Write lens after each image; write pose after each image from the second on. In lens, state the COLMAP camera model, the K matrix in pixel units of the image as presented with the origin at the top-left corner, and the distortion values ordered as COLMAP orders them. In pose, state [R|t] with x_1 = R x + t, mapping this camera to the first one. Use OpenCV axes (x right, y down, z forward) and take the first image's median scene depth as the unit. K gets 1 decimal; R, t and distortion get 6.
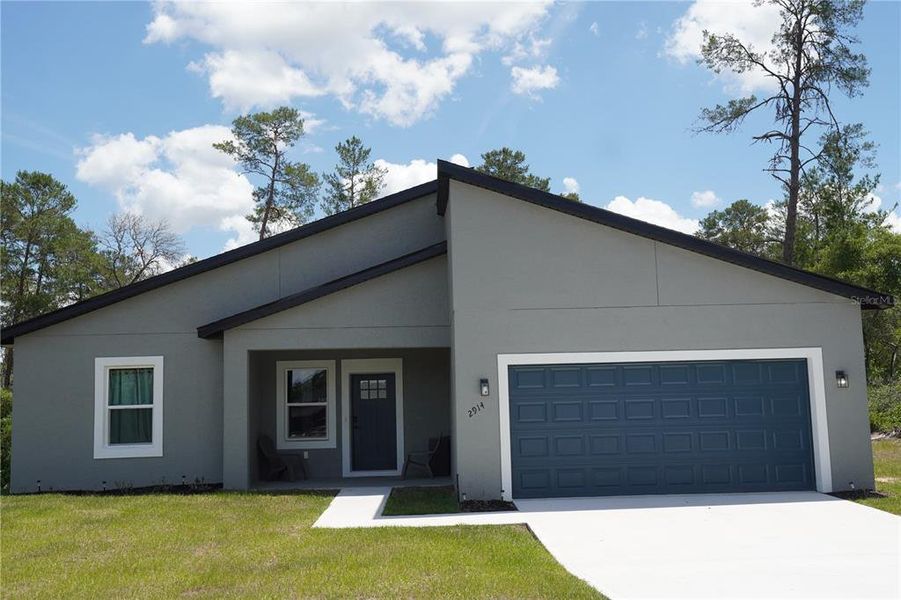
lens RADIAL K [[883.4, 0, 449.6], [0, 883.4, 304.5], [0, 0, 1]] dist [0.031733, 0.021527]
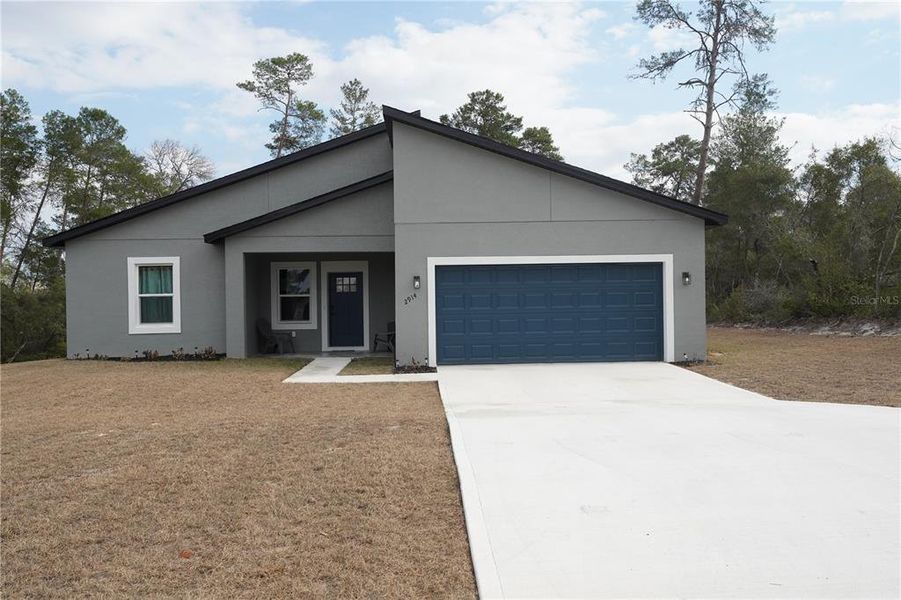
lens RADIAL K [[734.3, 0, 449.7], [0, 734.3, 301.8], [0, 0, 1]] dist [0.005462, 0.002854]
pose [[0.999949, 0.010106, 0.000147, 0.065260], [-0.010060, 0.993827, 0.110485, 0.000848], [0.000970, -0.110481, 0.993878, -0.068432]]
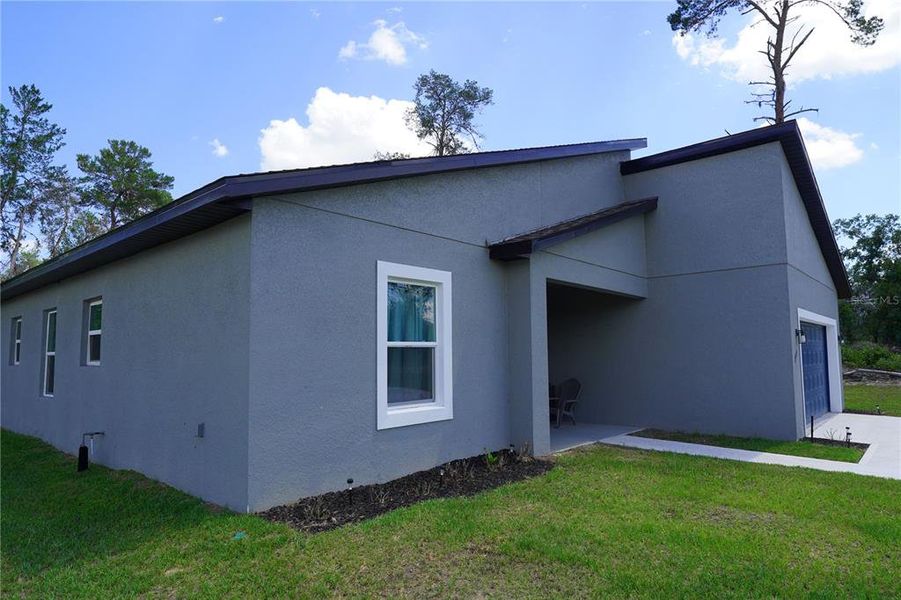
lens RADIAL K [[550.4, 0, 450.5], [0, 550.4, 300.0], [0, 0, 1]] dist [-0.000652, -0.000068]
pose [[0.685469, 0.085967, 0.723009, -0.553264], [-0.087905, 0.995513, -0.035028, 0.083733], [-0.722776, -0.039545, 0.689950, 0.623826]]
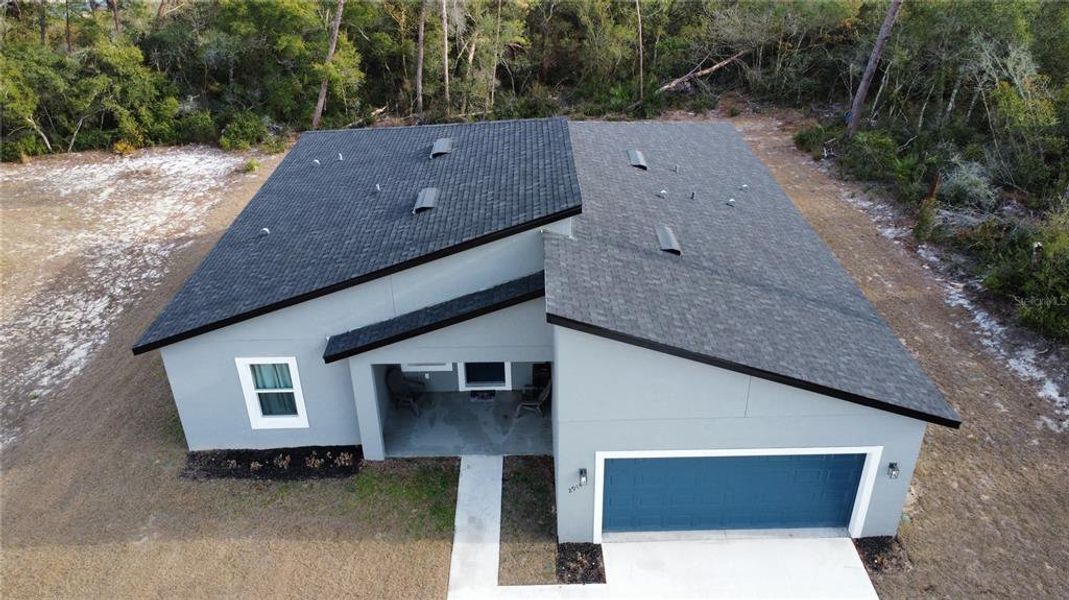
lens RADIAL K [[792.6, 0, 534.6], [0, 792.6, 294.0], [0, 0, 1]] dist [0.005881, 0.004337]
pose [[0.999837, 0.016390, -0.007514, -0.014850], [-0.008872, 0.809998, 0.586366, -0.520653], [0.015697, -0.586204, 0.810012, 0.218009]]
